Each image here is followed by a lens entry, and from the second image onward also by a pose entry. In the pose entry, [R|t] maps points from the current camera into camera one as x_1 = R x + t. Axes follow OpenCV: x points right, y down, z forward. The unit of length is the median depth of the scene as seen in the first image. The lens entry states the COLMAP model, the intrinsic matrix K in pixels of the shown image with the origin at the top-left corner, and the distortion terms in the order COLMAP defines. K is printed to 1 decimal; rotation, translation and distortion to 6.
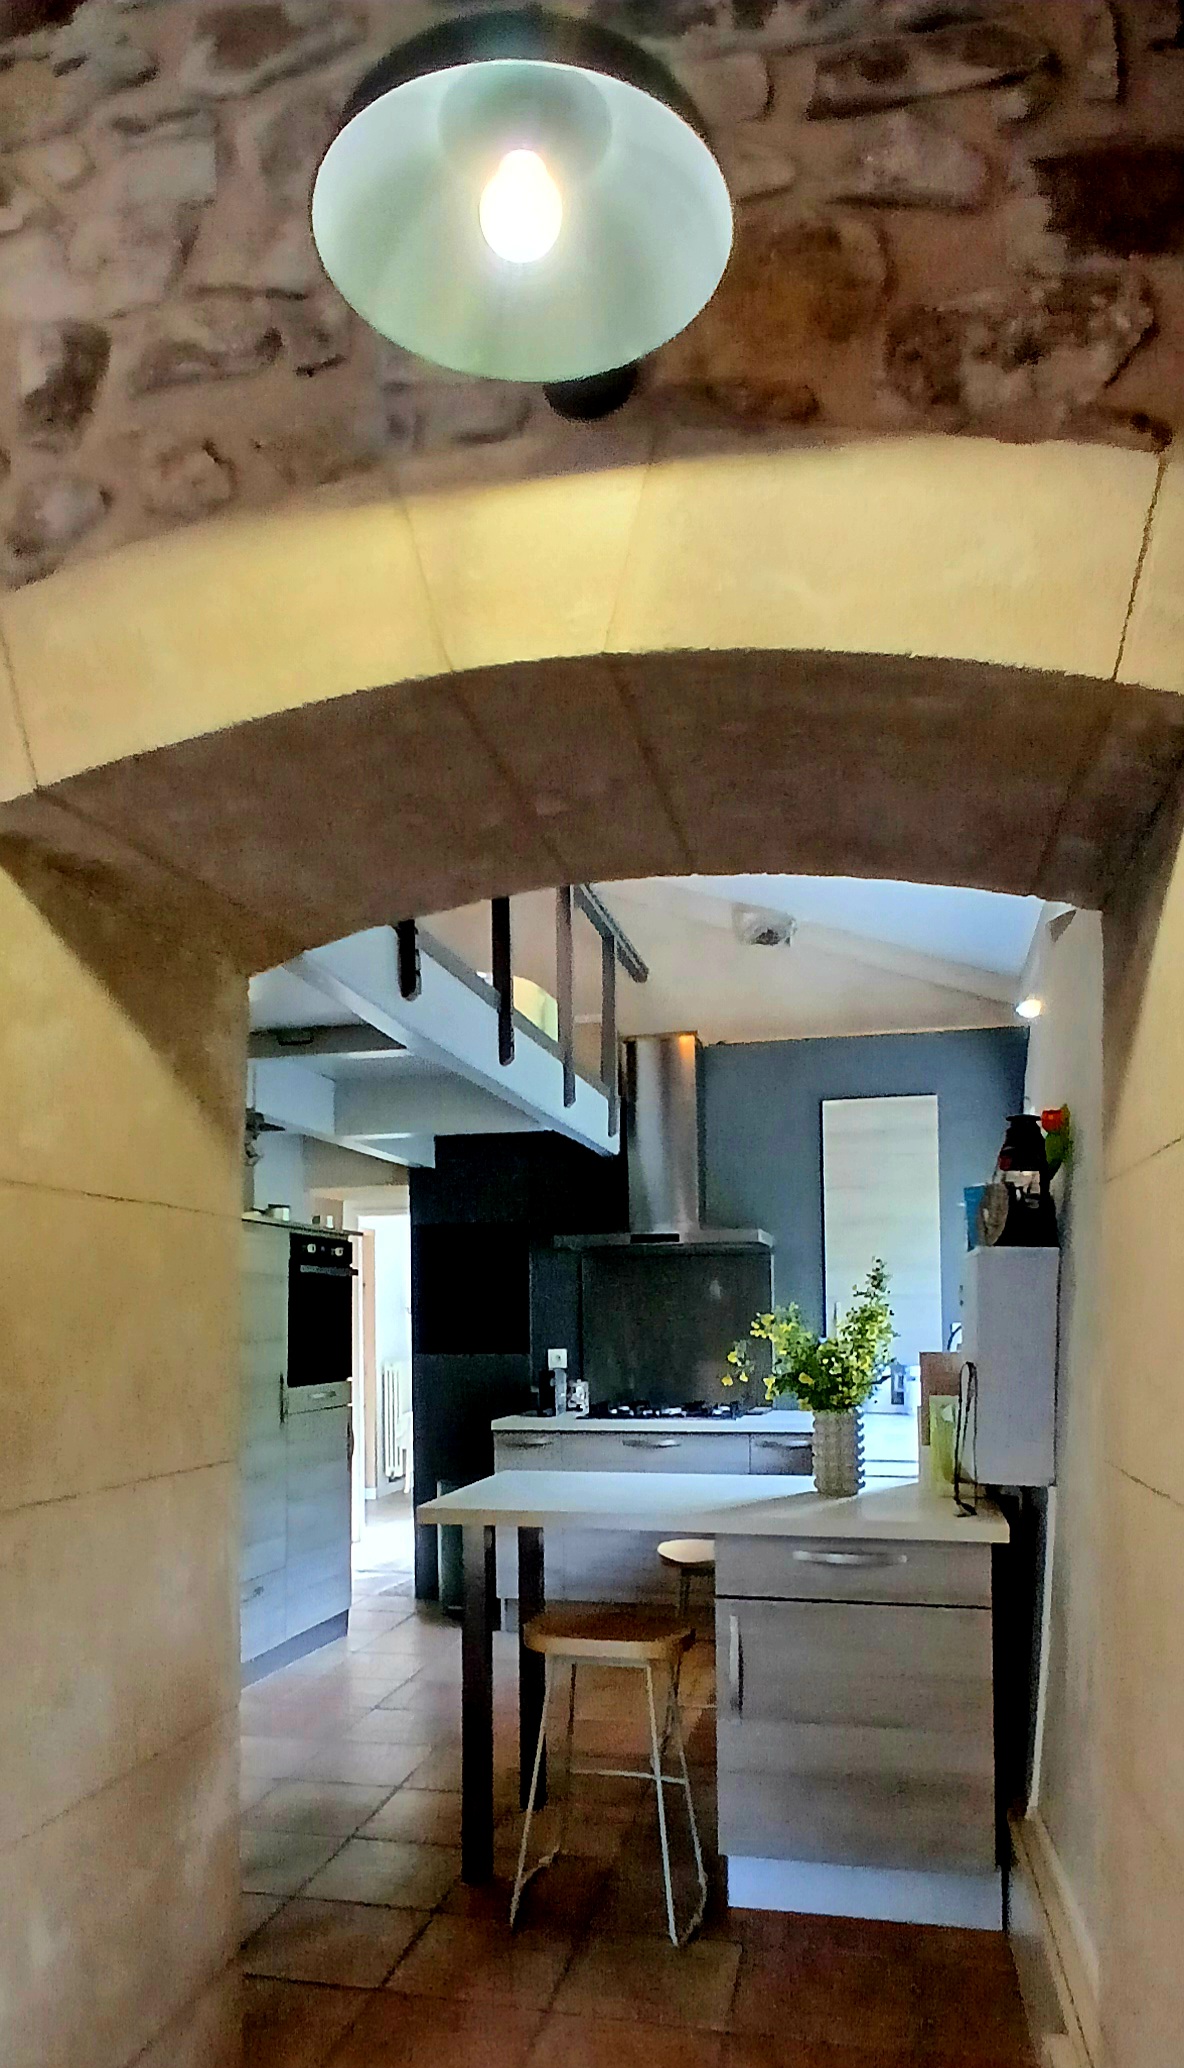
lens RADIAL K [[1254.3, 0, 594.9], [0, 1254.3, 1265.6], [0, 0, 1]] dist [0.002011, -0.040826]
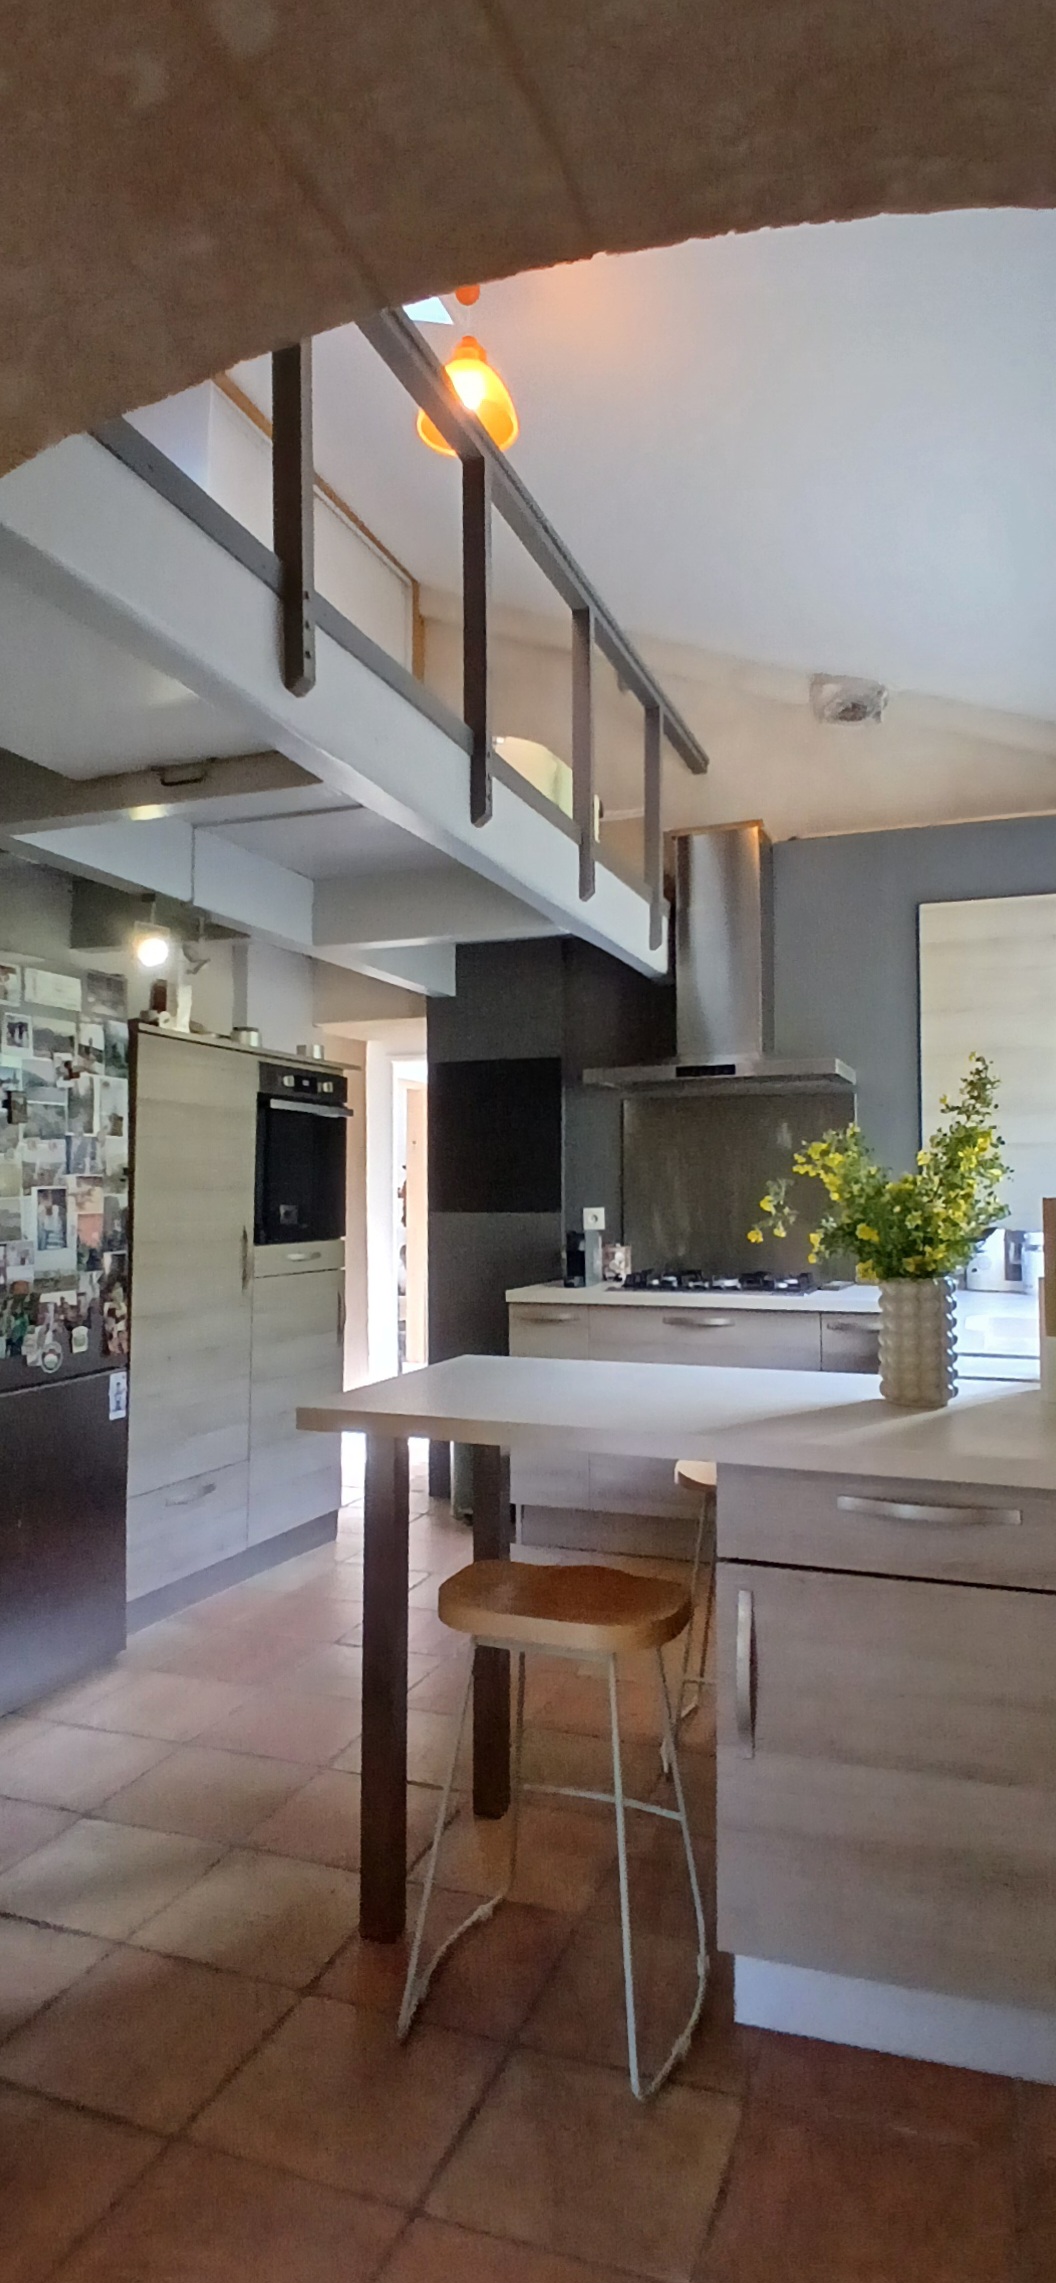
lens RADIAL K [[1265.3, 0, 528.0], [0, 1265.3, 1141.5], [0, 0, 1]] dist [0.000908, -0.045275]
pose [[0.991085, 0.004279, -0.133164, 0.050639], [-0.003931, 0.999988, 0.002871, 0.025946], [0.133175, -0.002322, 0.991090, 0.196520]]
